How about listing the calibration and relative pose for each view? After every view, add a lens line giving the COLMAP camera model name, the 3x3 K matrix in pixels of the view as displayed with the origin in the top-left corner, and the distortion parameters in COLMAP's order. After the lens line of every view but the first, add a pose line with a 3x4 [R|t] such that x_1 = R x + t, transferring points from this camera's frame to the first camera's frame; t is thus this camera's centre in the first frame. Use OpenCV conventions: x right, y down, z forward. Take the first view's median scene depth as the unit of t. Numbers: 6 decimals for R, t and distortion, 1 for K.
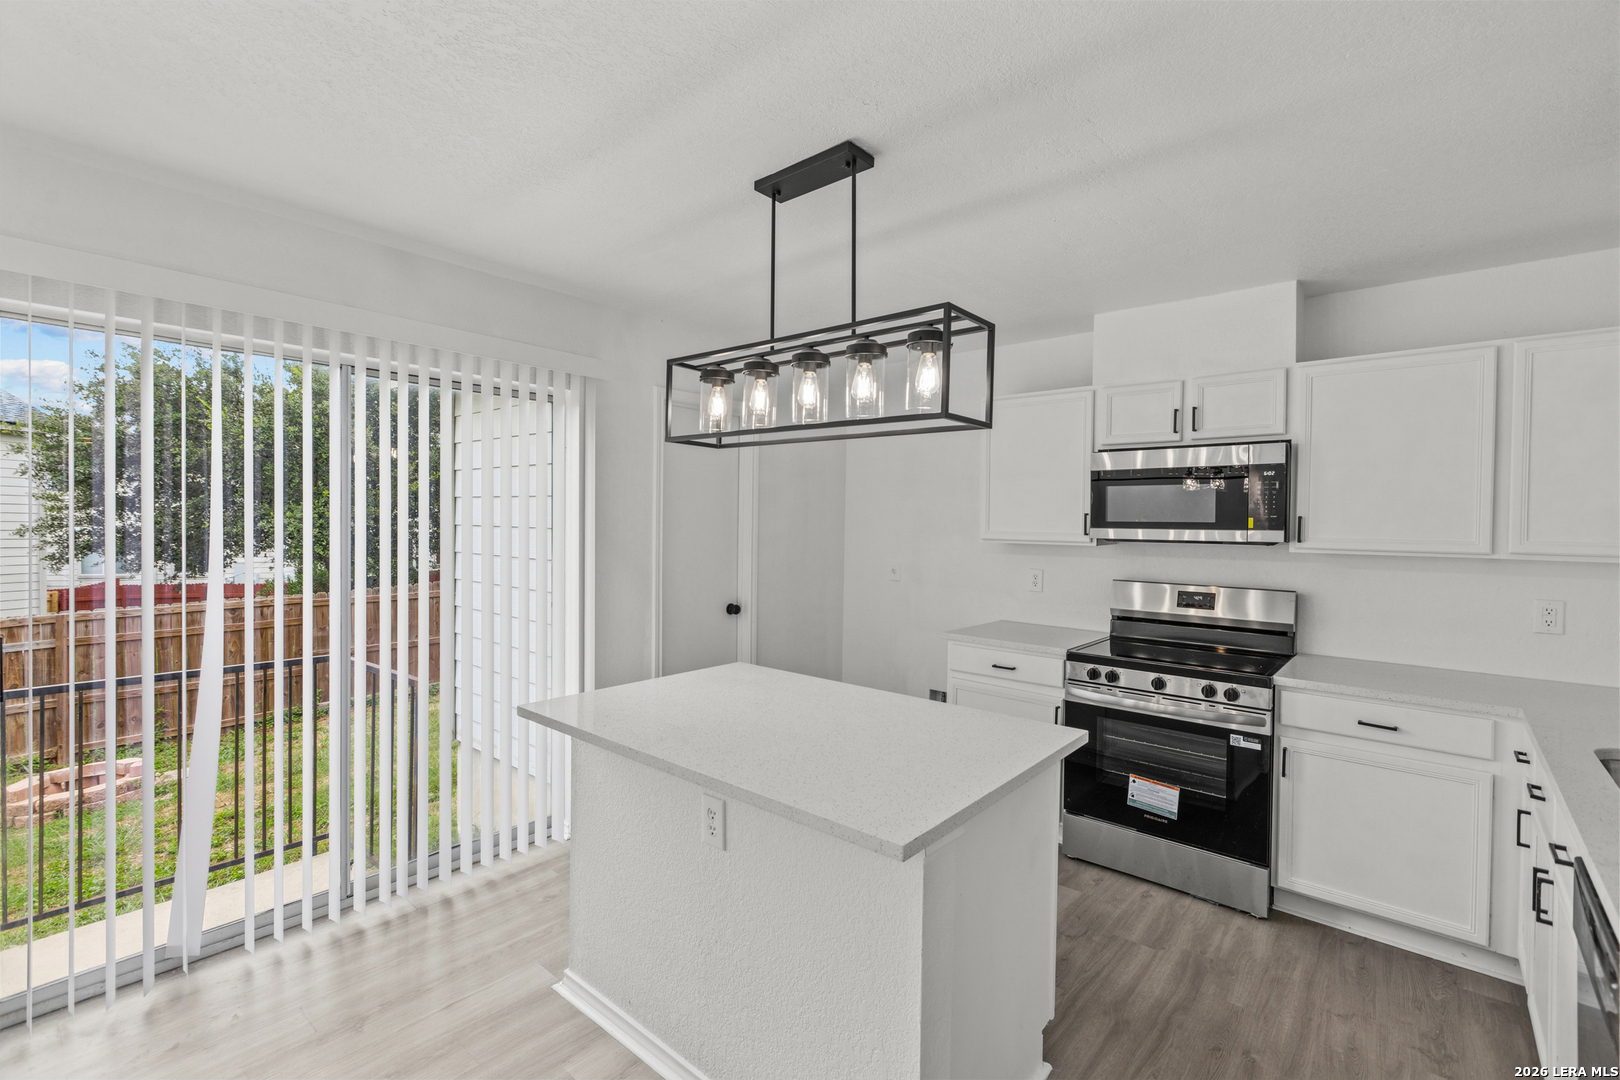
lens RADIAL K [[717.5, 0, 804.4], [0, 717.5, 529.5], [0, 0, 1]] dist [0.000085, 0.000239]
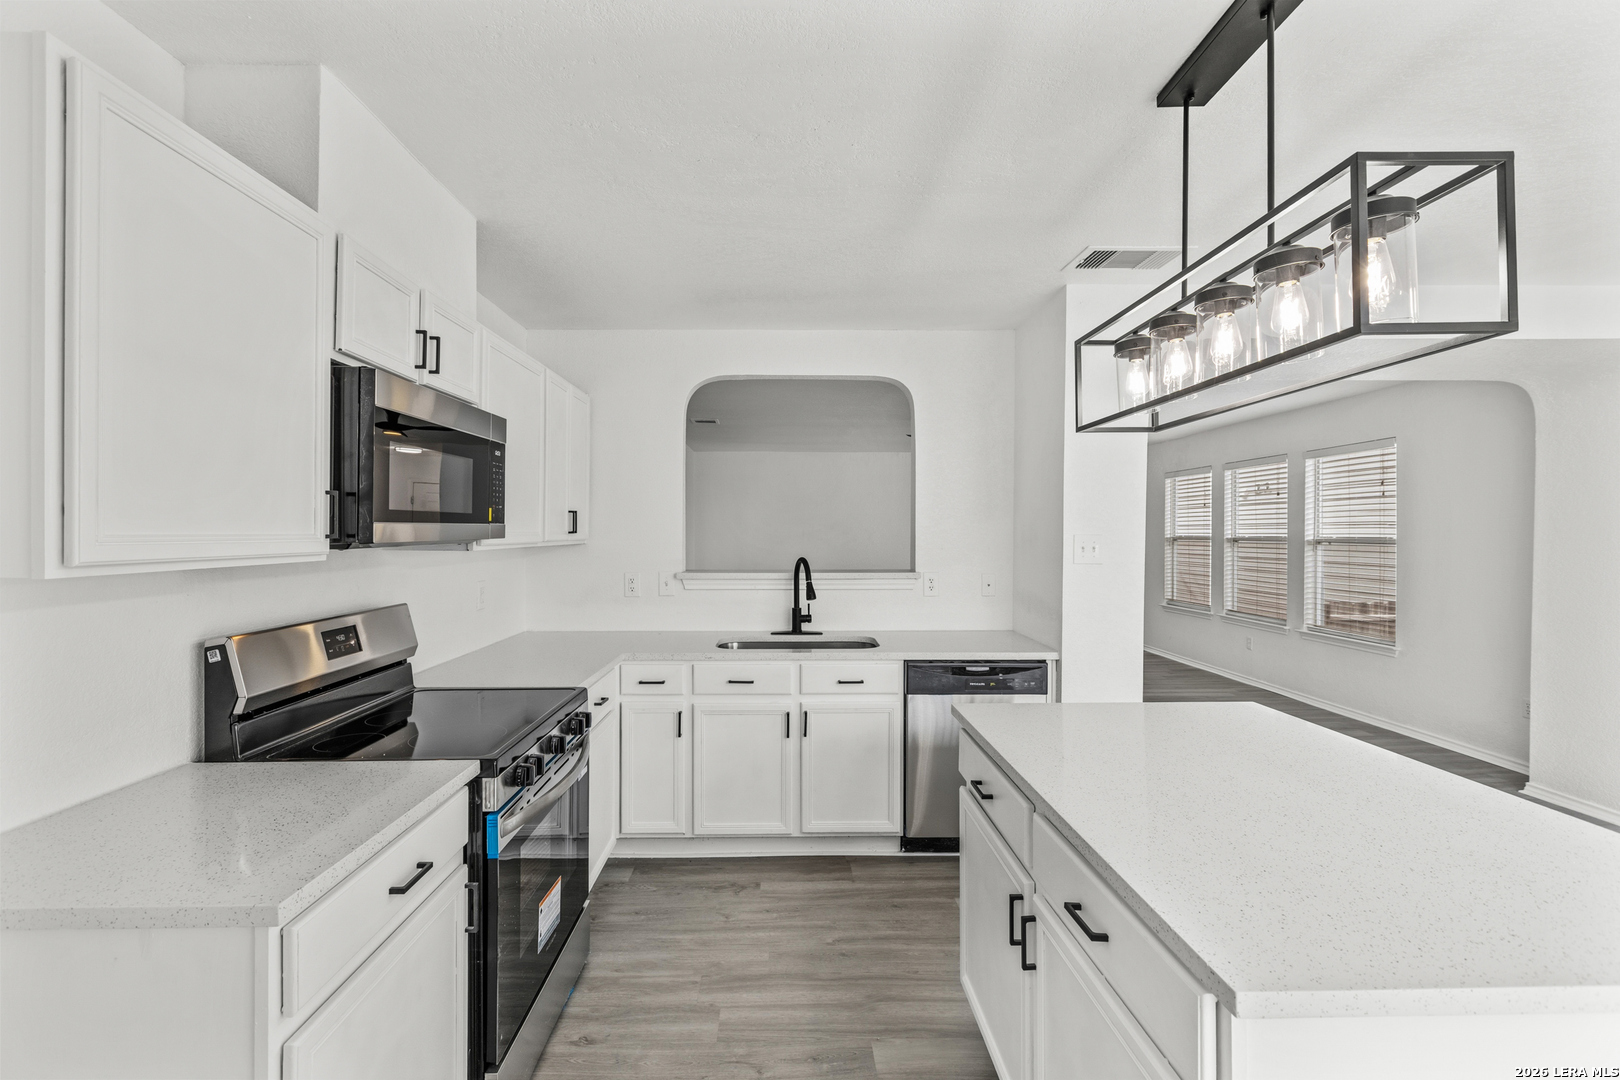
lens RADIAL K [[717.5, 0, 804.4], [0, 717.5, 529.5], [0, 0, 1]] dist [0.000085, 0.000239]
pose [[-0.675729, -0.016111, 0.736974, -0.173290], [-0.001635, 0.999791, 0.020358, -0.008875], [-0.737149, 0.012552, -0.675614, 1.254016]]
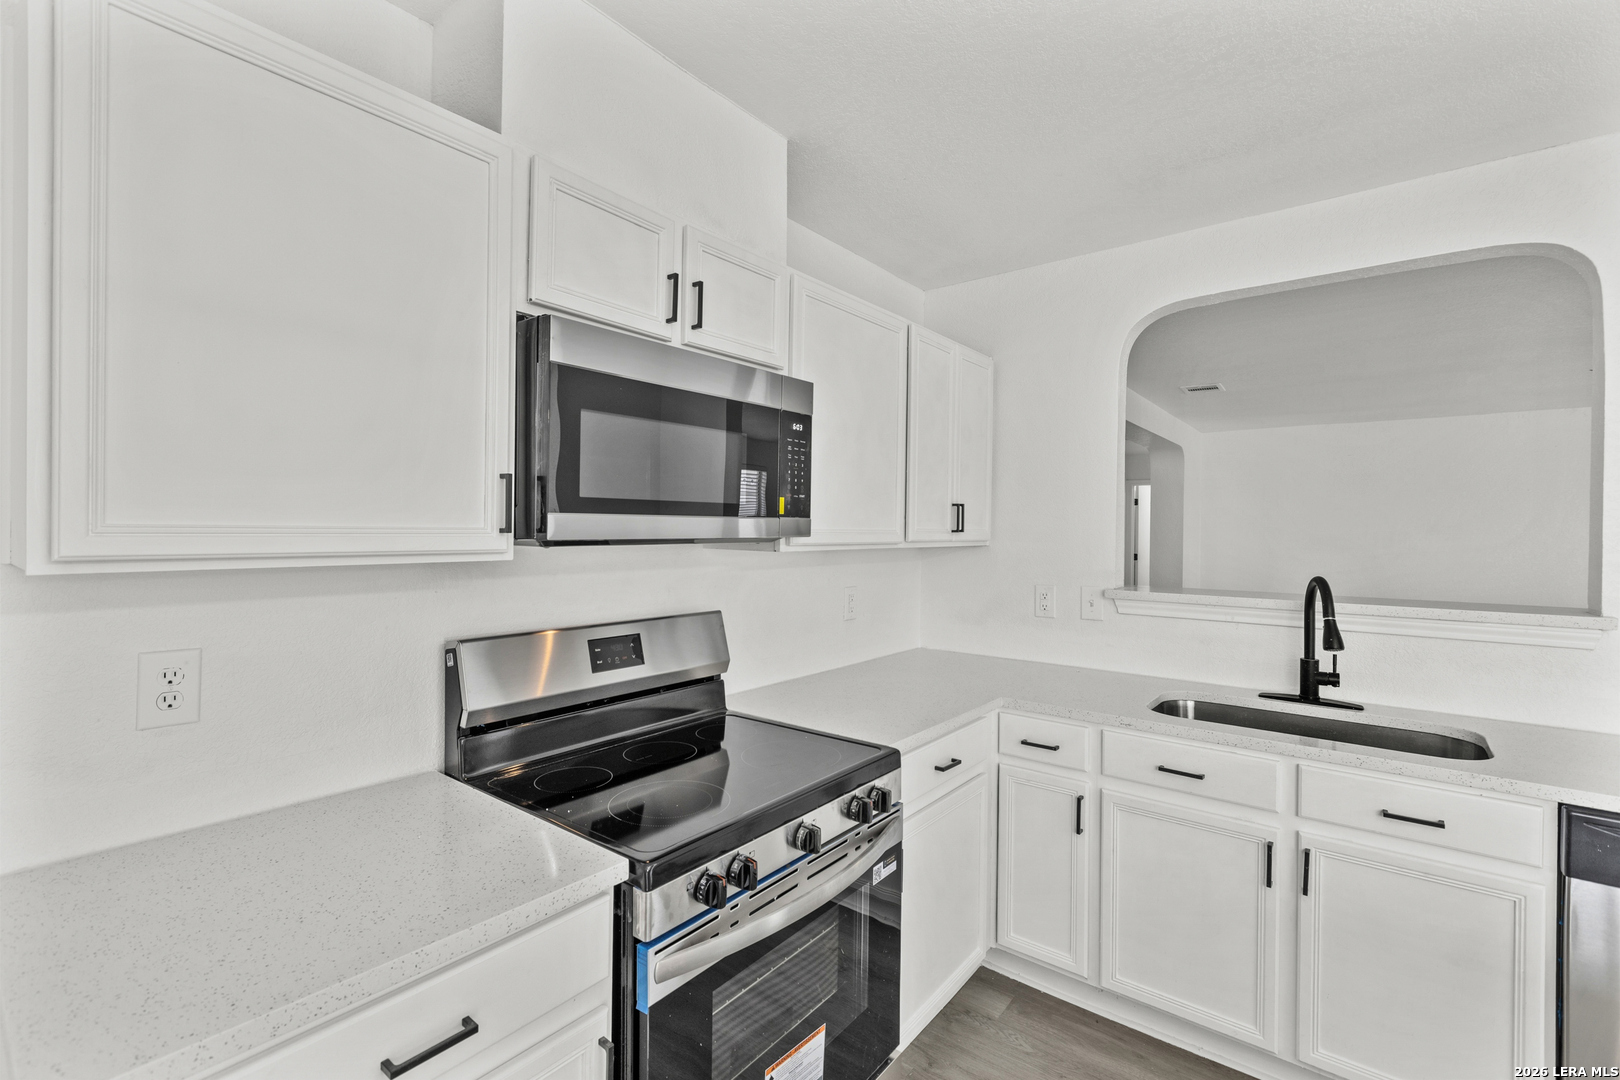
lens RADIAL K [[717.5, 0, 804.4], [0, 717.5, 529.5], [0, 0, 1]] dist [0.000085, 0.000239]
pose [[-0.044709, -0.017180, 0.998852, 0.020037], [0.005468, 0.999833, 0.017441, 0.000653], [-0.998985, 0.006241, -0.044608, 0.993627]]
